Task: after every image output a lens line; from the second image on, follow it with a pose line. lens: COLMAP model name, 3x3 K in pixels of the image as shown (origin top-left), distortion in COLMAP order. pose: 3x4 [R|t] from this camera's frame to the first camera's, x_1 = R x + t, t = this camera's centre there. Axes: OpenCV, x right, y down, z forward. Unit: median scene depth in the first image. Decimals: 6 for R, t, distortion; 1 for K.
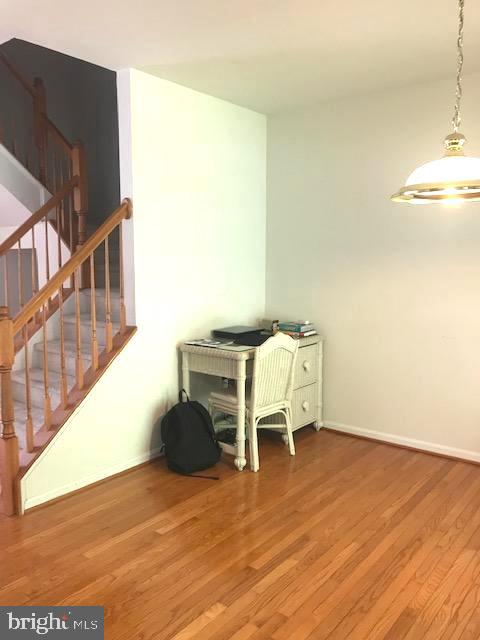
lens RADIAL K [[528.9, 0, 238.8], [0, 528.9, 320.9], [0, 0, 1]] dist [0.010898, 0.006094]
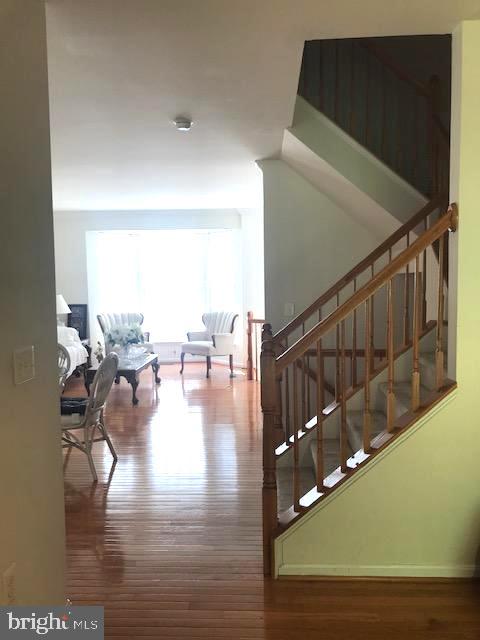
lens RADIAL K [[528.9, 0, 238.8], [0, 528.9, 320.9], [0, 0, 1]] dist [0.010898, 0.006094]
pose [[0.579332, 0.050391, -0.813532, 0.217553], [-0.079314, 0.996836, 0.005265, -0.053407], [0.811223, 0.061474, 0.581496, 0.357317]]
